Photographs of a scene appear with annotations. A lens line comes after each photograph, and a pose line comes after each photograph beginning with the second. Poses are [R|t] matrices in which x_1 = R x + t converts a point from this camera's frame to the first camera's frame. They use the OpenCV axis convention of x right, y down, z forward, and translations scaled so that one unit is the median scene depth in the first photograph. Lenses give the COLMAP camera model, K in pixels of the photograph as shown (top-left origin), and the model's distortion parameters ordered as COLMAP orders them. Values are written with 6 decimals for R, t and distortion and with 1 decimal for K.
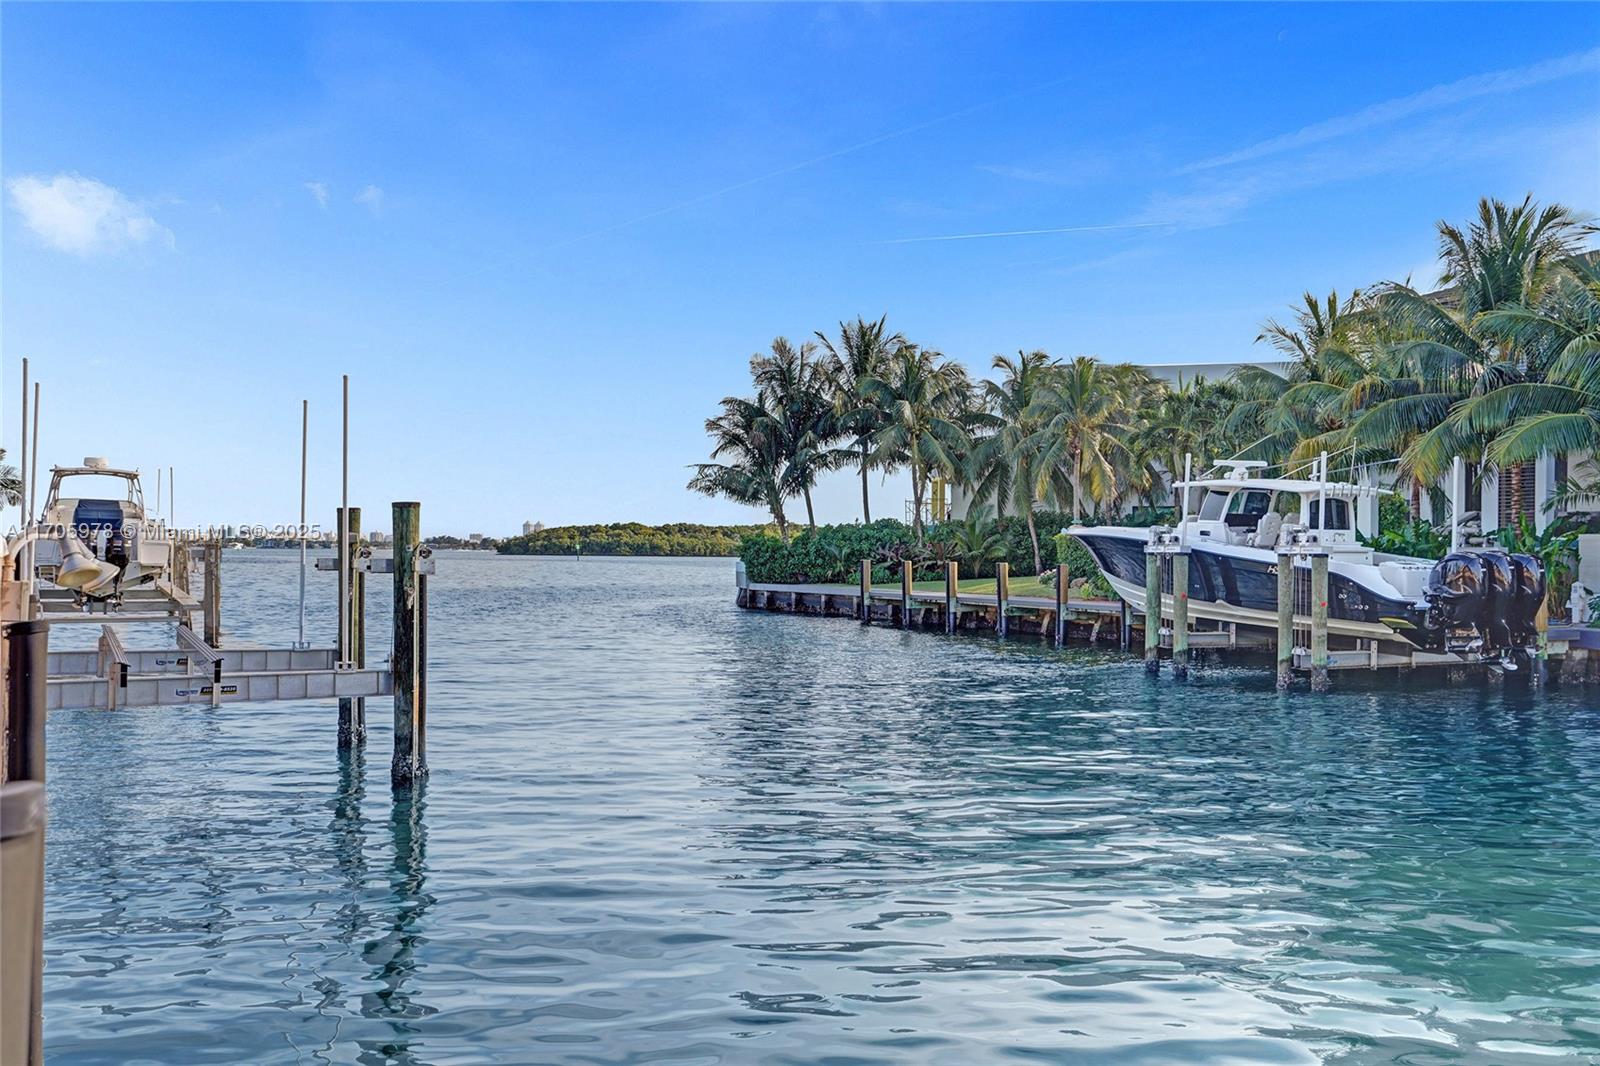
lens RADIAL K [[1501.5, 0, 794.9], [0, 1501.5, 540.7], [0, 0, 1]] dist [0.022576, 0.000000]
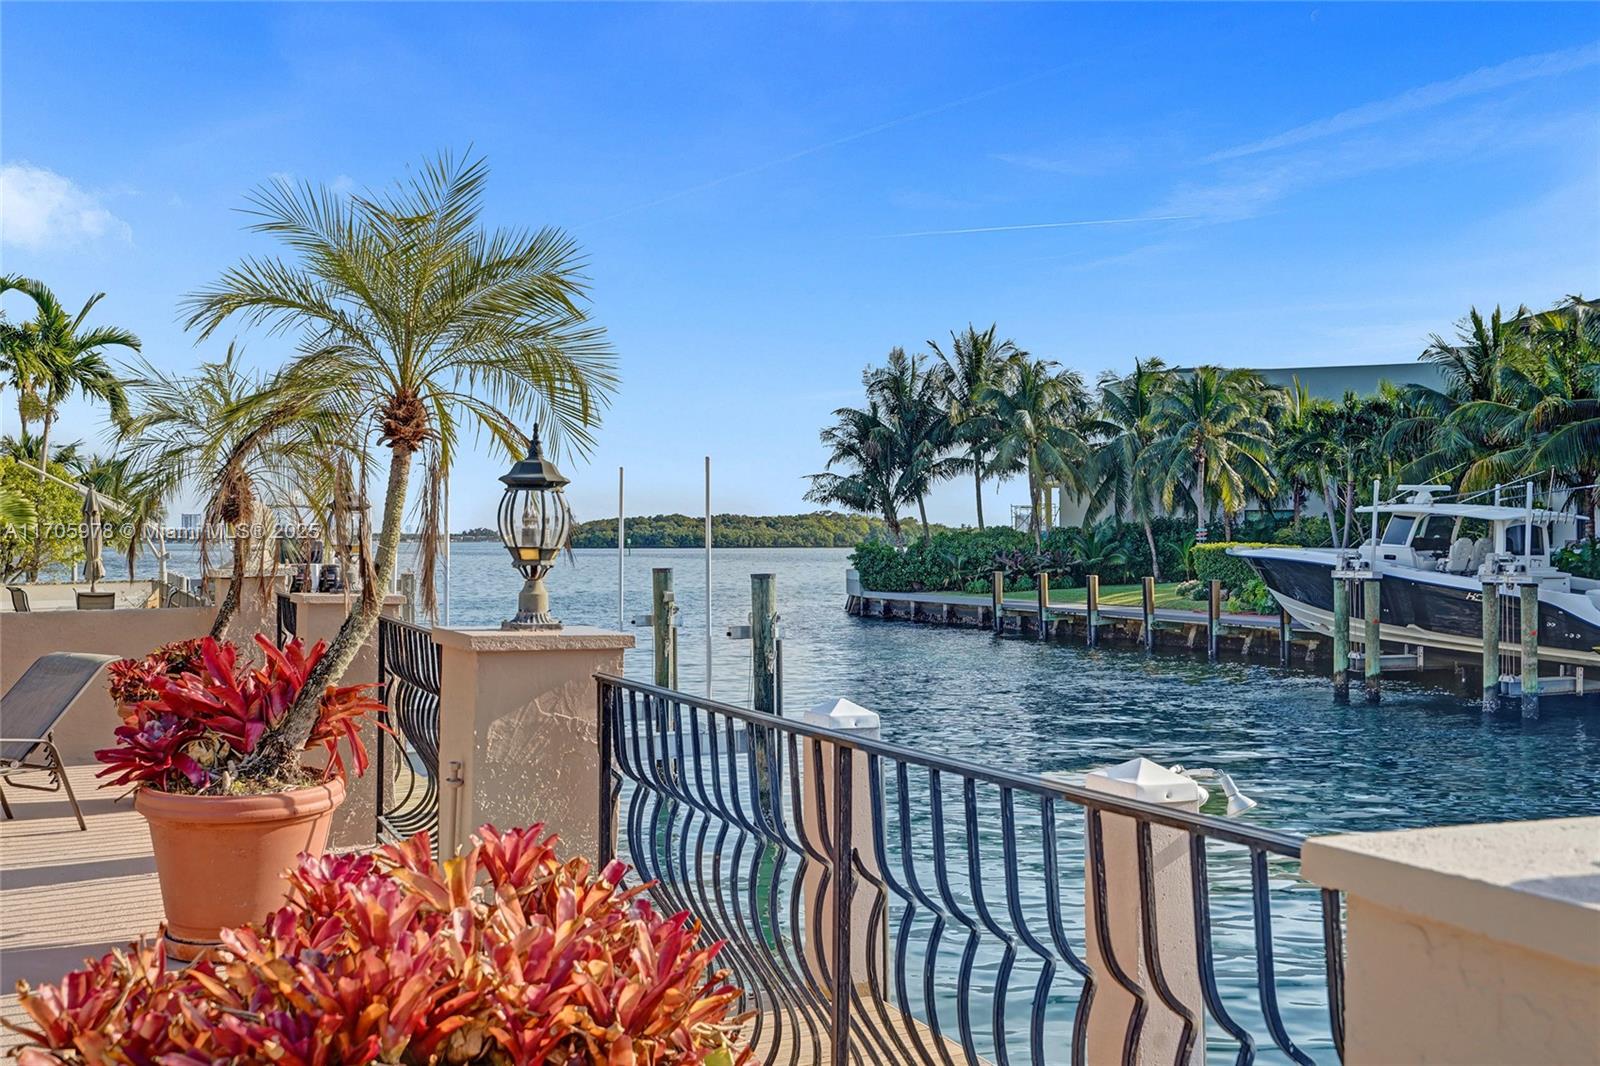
lens RADIAL K [[1519.6, 0, 806.6], [0, 1519.6, 529.5], [0, 0, 1]] dist [0.063370, 0.000000]
pose [[0.999726, -0.010719, -0.020796, -0.052090], [0.010706, 0.999942, -0.000746, -0.014274], [0.020803, 0.000523, 0.999783, -0.022677]]
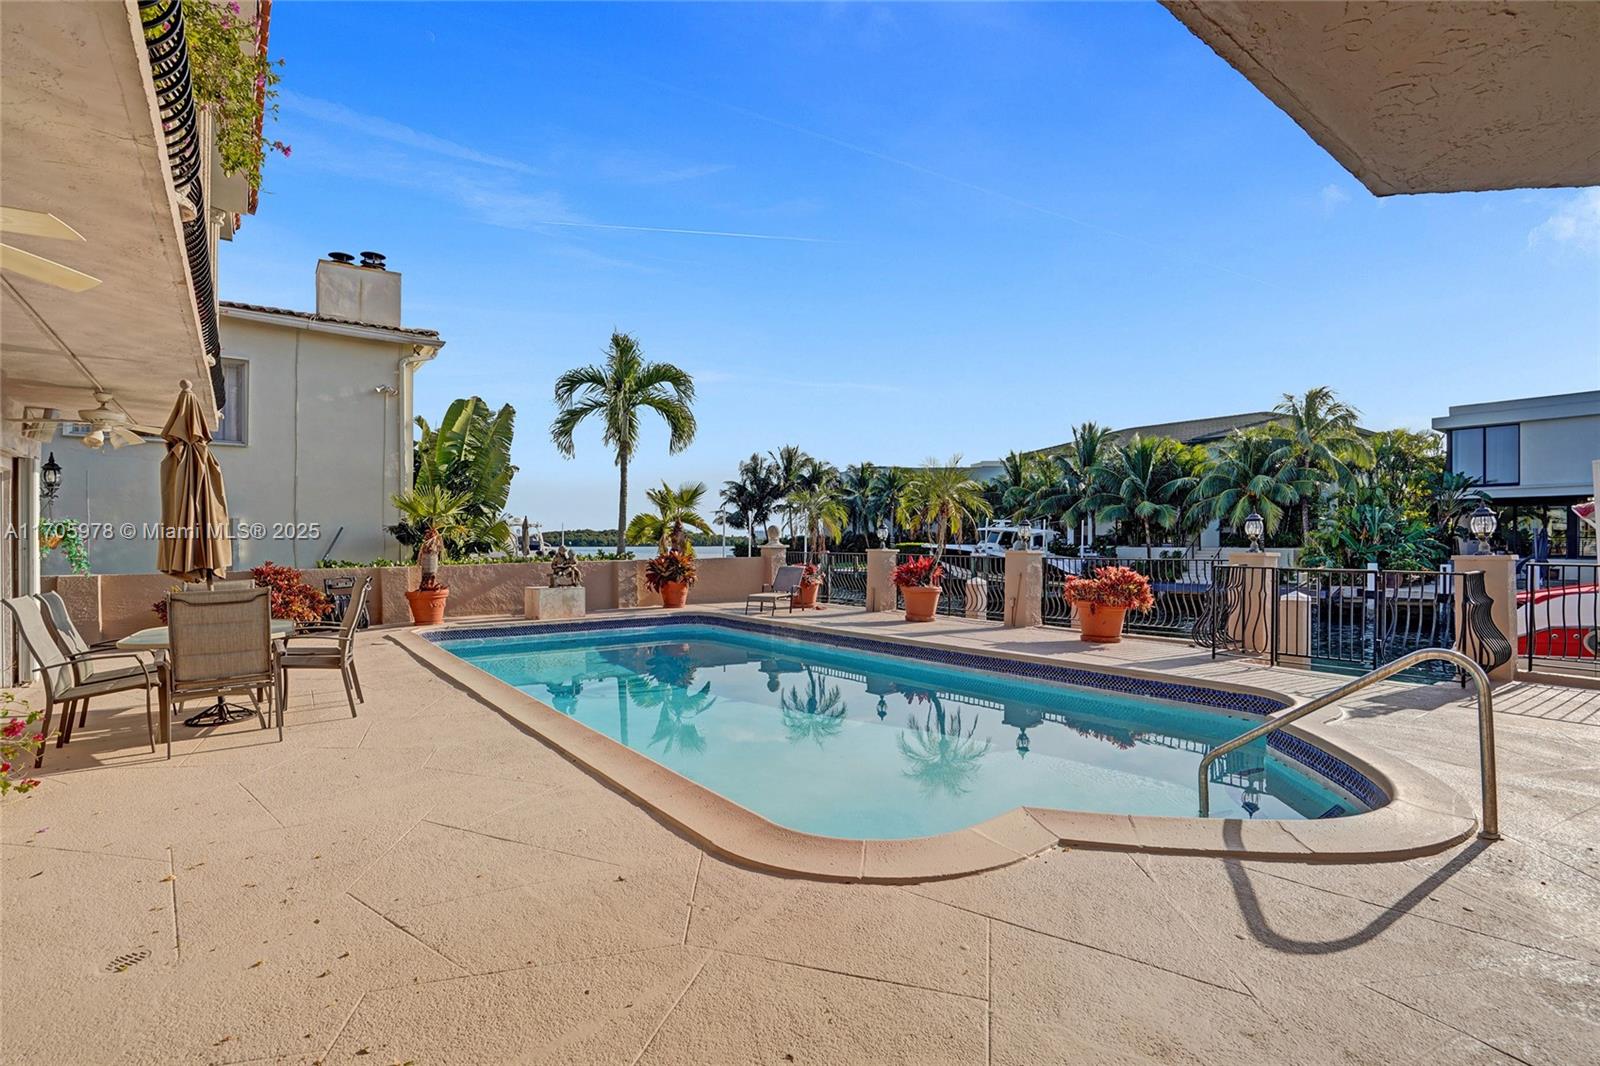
lens RADIAL K [[758.7, 0, 799.5], [0, 758.7, 534.6], [0, 0, 1]] dist [-0.001692, 0.000151]
pose [[0.985833, -0.006379, 0.167608, -0.142429], [0.006938, 0.999972, -0.002751, -0.014114], [-0.167586, 0.003875, 0.985850, -0.124059]]
